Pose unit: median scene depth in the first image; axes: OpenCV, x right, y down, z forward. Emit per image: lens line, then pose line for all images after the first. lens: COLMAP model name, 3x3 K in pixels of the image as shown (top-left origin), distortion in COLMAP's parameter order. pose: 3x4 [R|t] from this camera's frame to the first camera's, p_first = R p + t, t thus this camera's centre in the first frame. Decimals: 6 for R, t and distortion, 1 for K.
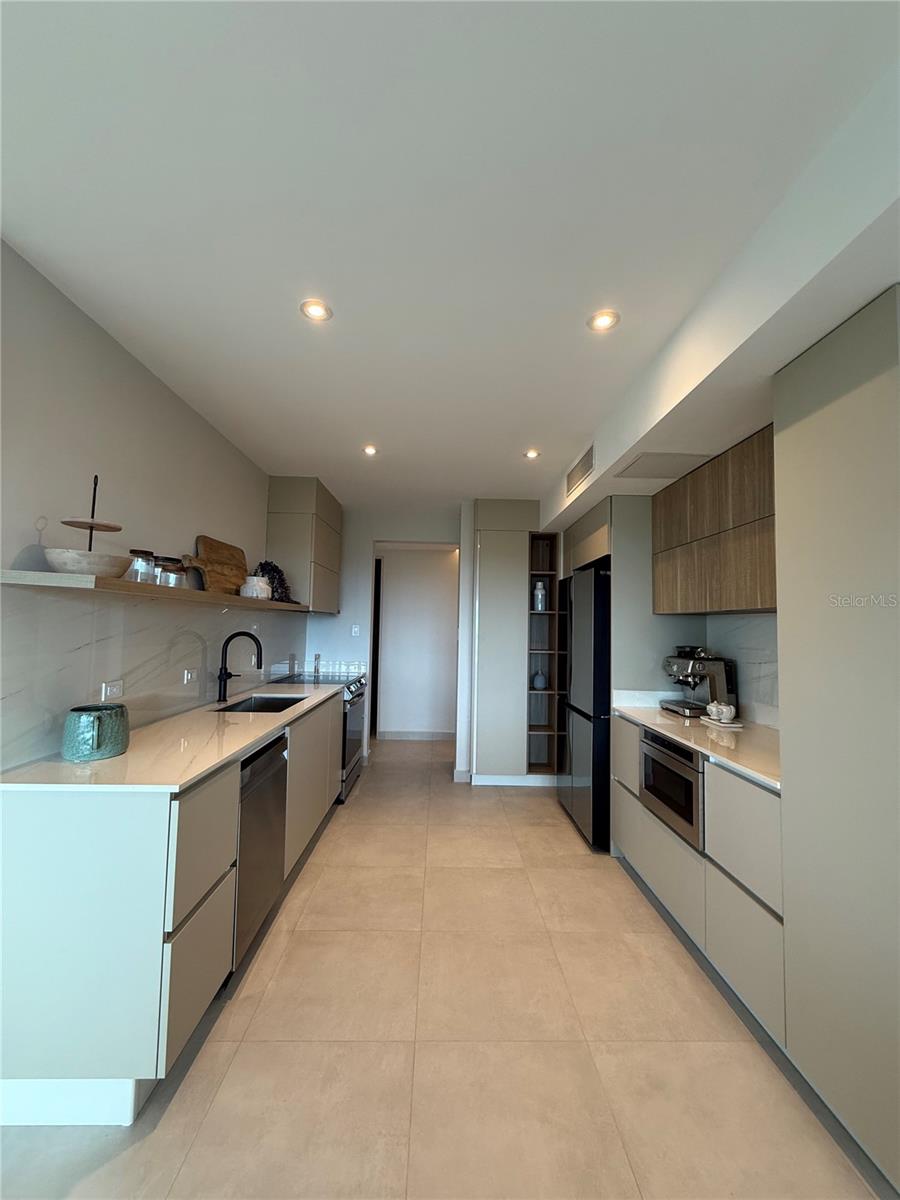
lens RADIAL K [[477.5, 0, 453.7], [0, 477.5, 598.4], [0, 0, 1]] dist [-0.001695, -0.000831]
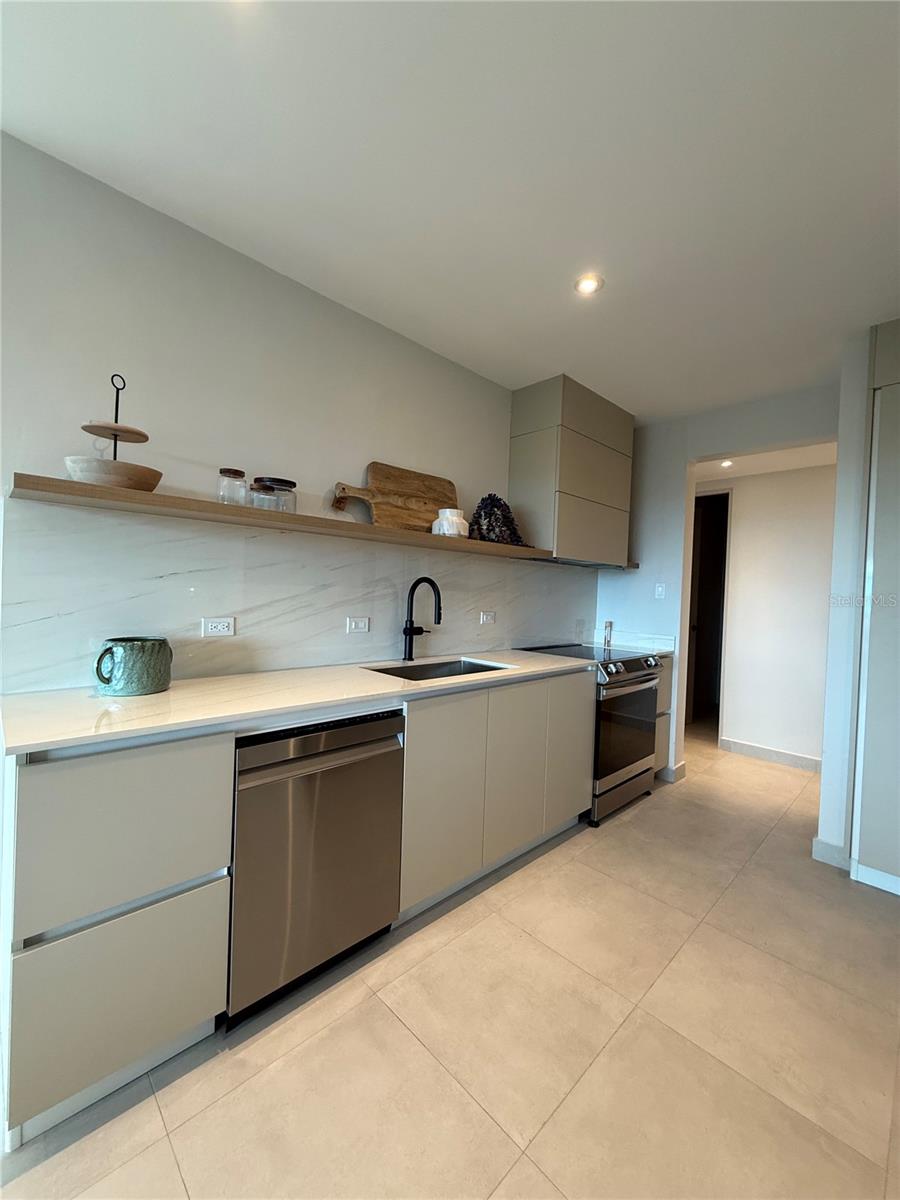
lens RADIAL K [[477.5, 0, 446.6], [0, 477.5, 599.6], [0, 0, 1]] dist [-0.001695, -0.000831]
pose [[0.675746, 0.018429, -0.736904, 0.177909], [0.018484, 0.998949, 0.041932, 0.074081], [0.736903, -0.041956, 0.674695, 0.479583]]
